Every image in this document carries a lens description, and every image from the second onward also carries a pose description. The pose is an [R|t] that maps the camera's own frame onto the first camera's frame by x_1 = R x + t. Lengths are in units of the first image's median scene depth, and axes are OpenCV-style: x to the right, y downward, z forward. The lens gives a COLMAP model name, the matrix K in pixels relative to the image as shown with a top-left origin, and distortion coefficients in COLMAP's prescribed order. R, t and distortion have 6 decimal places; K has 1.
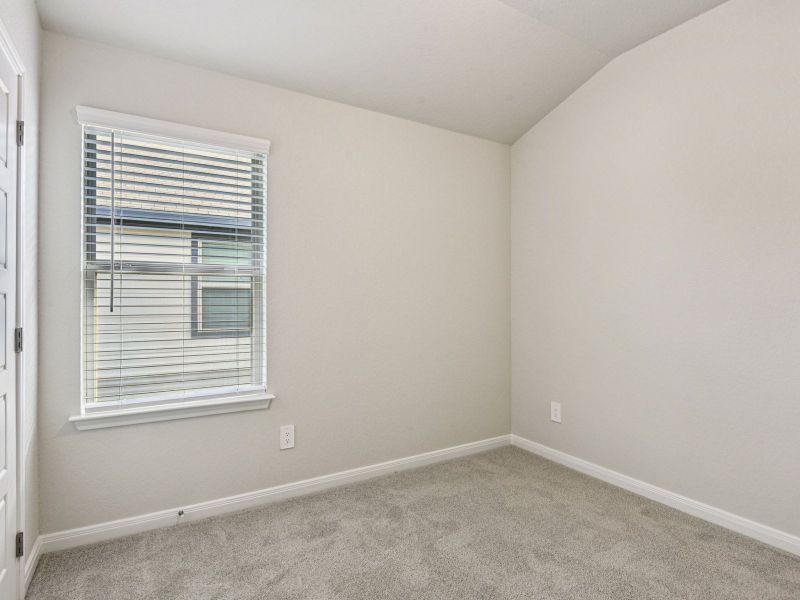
lens RADIAL K [[426.6, 0, 391.8], [0, 426.6, 297.4], [0, 0, 1]] dist [-0.013484, -0.000004]
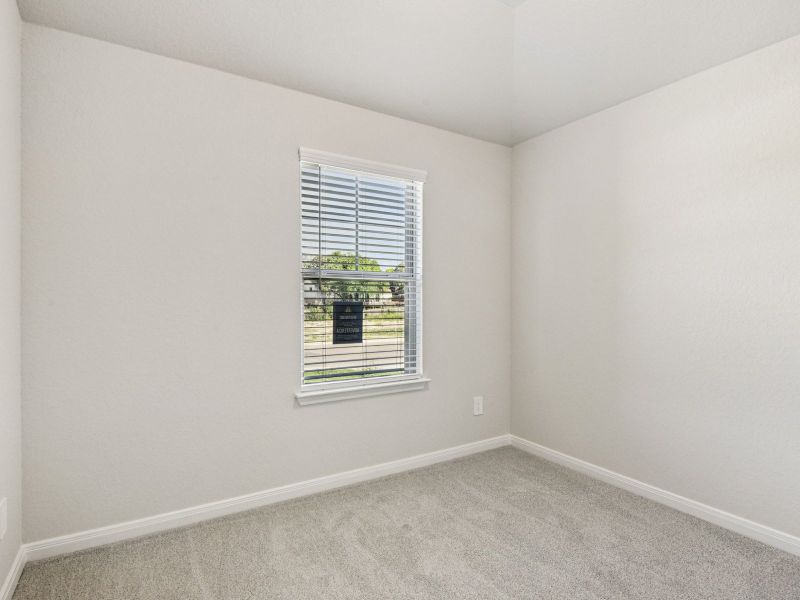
lens RADIAL K [[426.6, 0, 404.5], [0, 426.6, 302.3], [0, 0, 1]] dist [-0.013484, -0.000004]
pose [[0.999457, -0.001035, 0.032946, -0.390452], [0.000766, 0.999966, 0.008190, -0.001011], [-0.032954, -0.008160, 0.999424, -0.226531]]
